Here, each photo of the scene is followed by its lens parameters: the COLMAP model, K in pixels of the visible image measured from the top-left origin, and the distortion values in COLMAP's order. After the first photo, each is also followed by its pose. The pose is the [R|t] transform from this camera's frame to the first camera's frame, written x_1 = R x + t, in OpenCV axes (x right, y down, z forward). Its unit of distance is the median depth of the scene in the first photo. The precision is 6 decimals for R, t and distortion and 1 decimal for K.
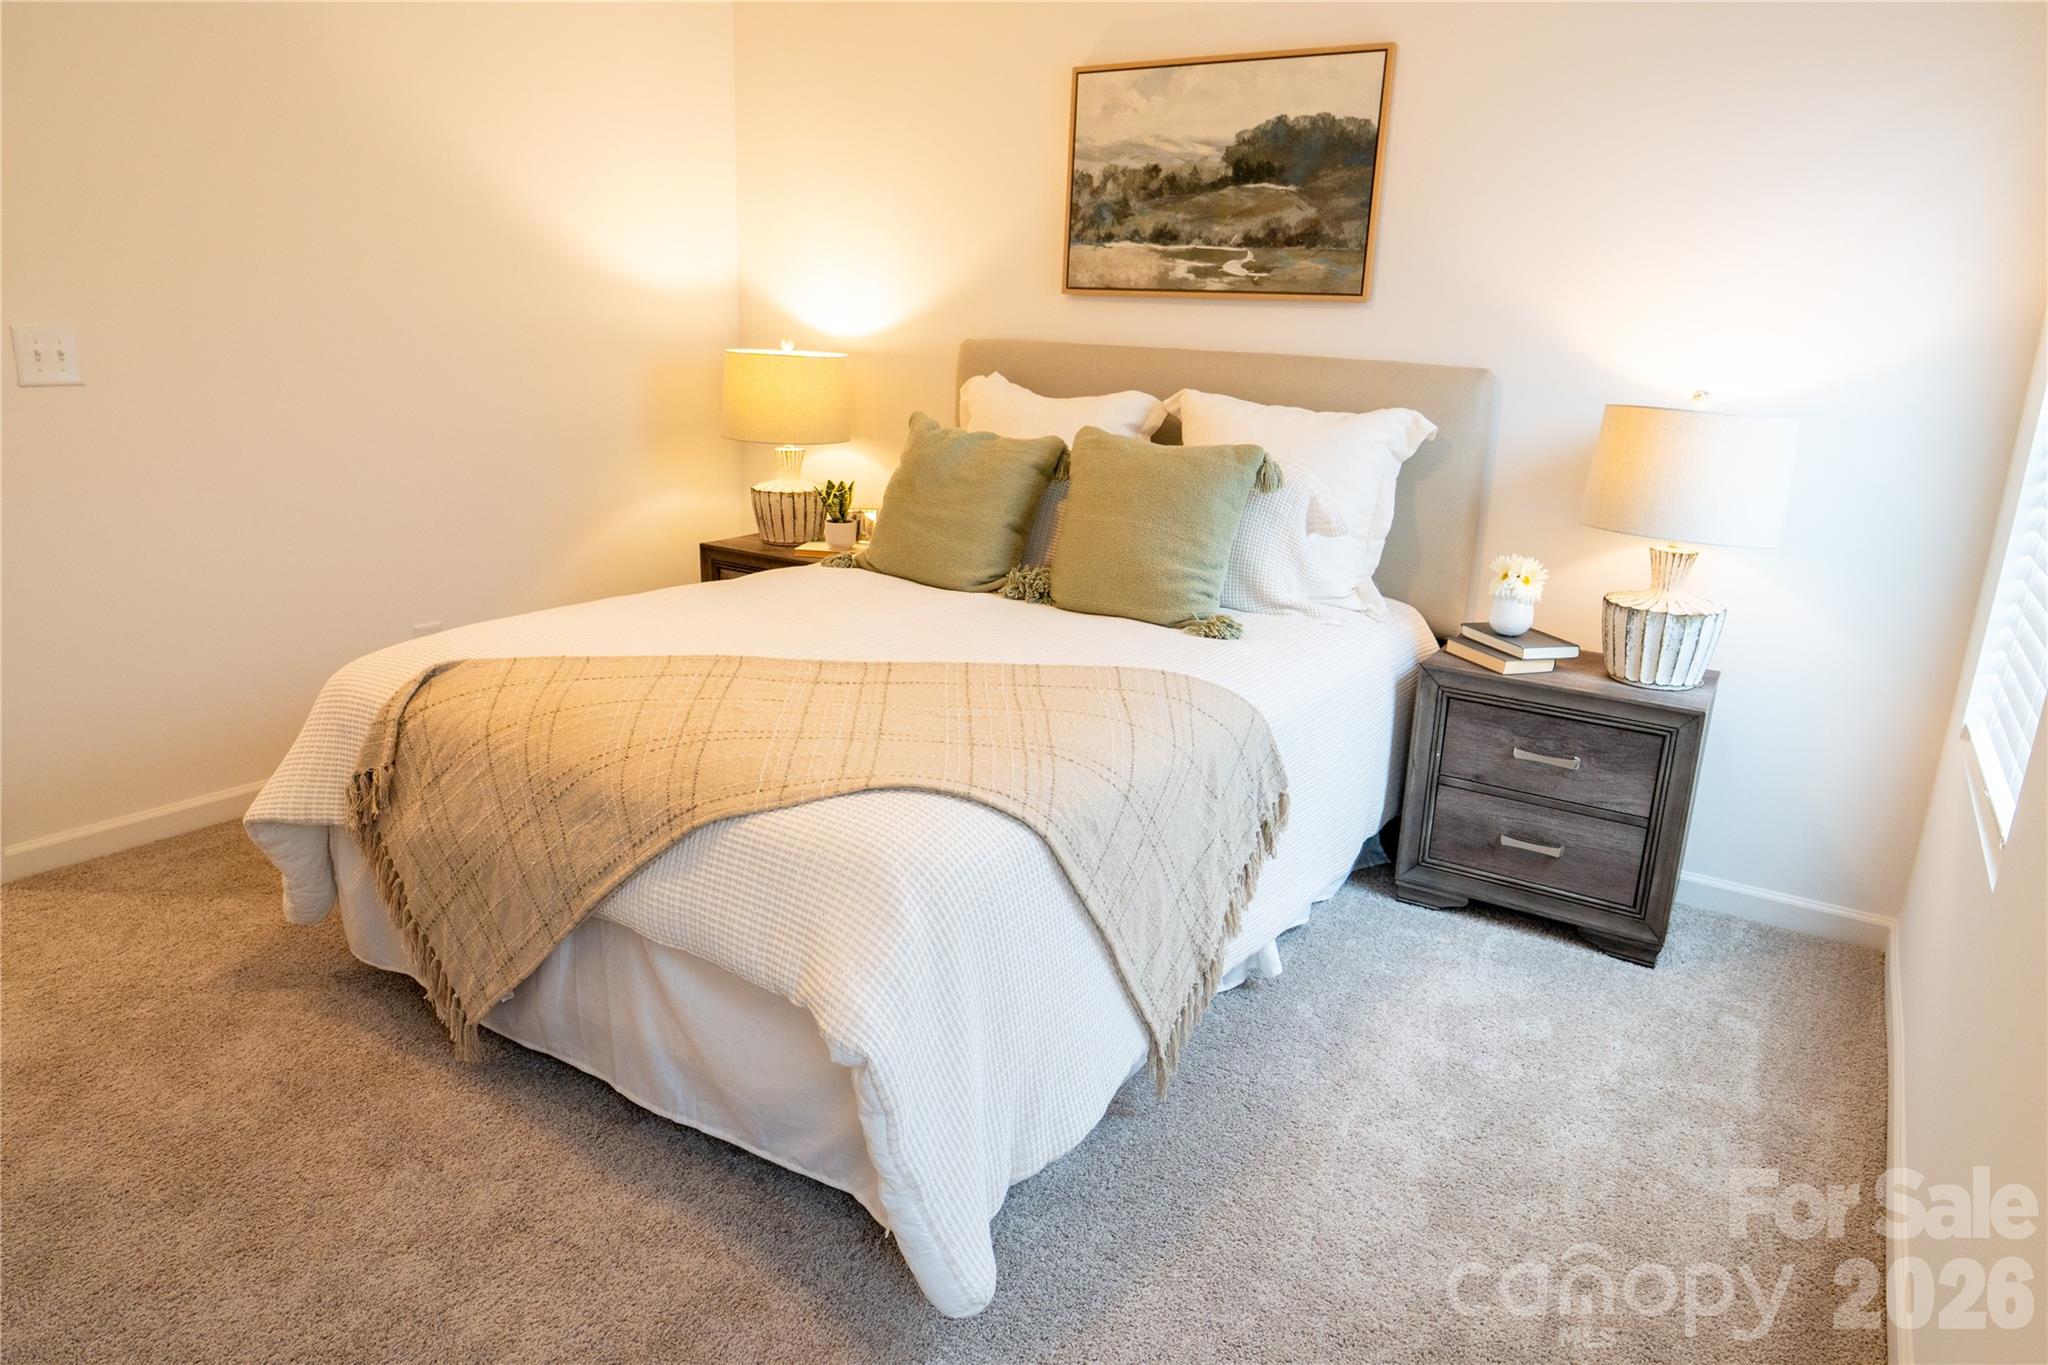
lens RADIAL K [[1258.6, 0, 1024.0], [0, 1258.6, 682.5], [0, 0, 1]] dist [-0.008698, 0.000292]
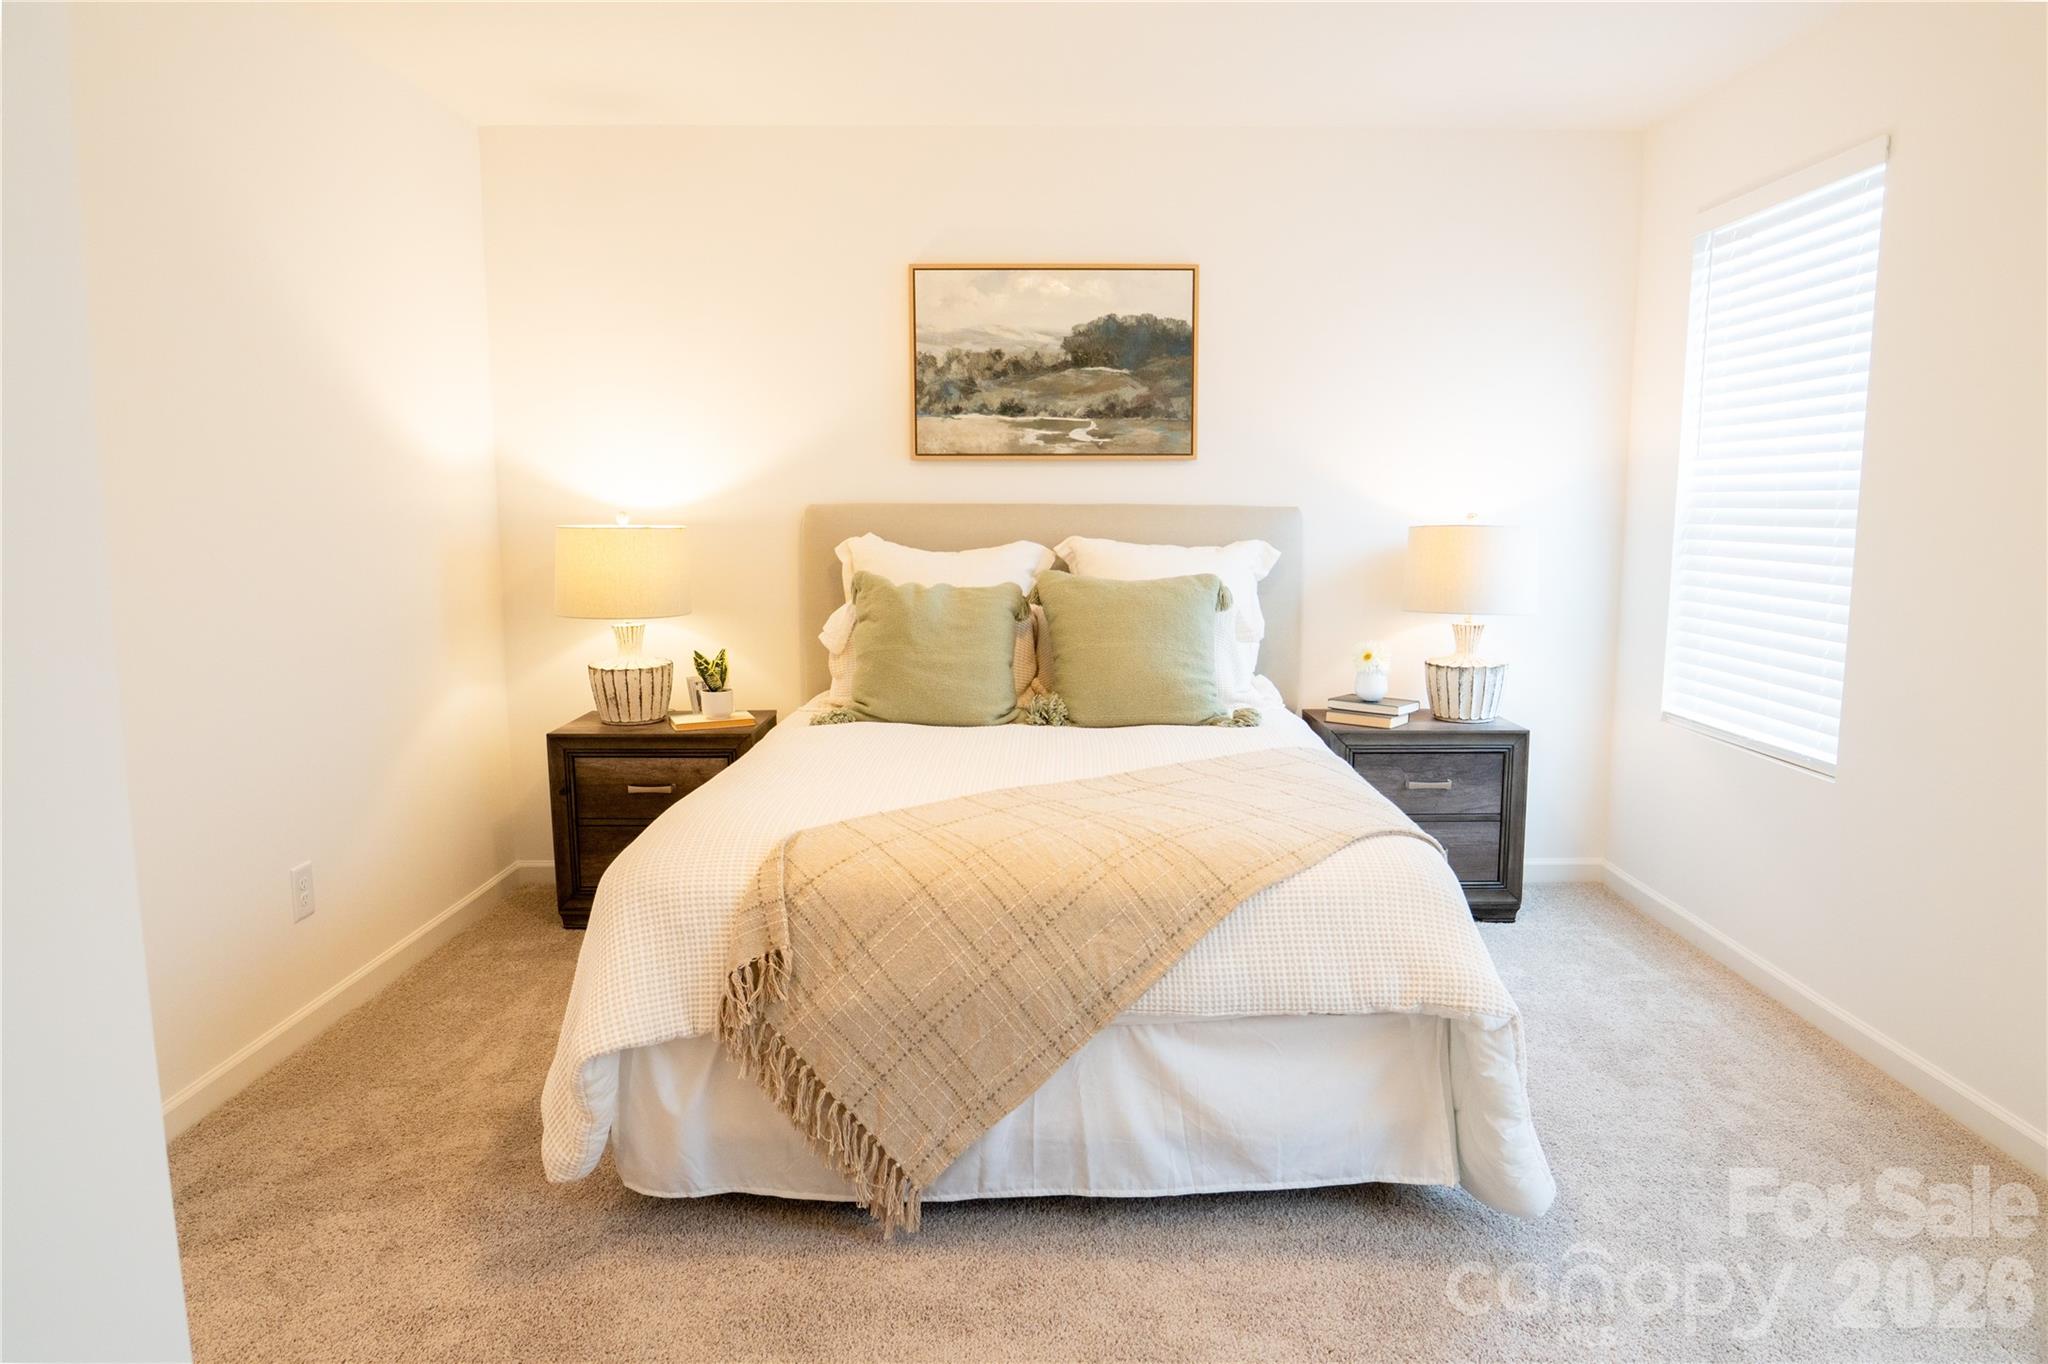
lens RADIAL K [[1288.2, 0, 1036.2], [0, 1288.2, 691.5], [0, 0, 1]] dist [-0.014499, 0.001226]
pose [[0.841628, -0.117240, 0.527178, -0.544093], [0.180167, 0.981183, -0.069426, -0.014969], [-0.509119, 0.153411, 0.846914, 0.027604]]
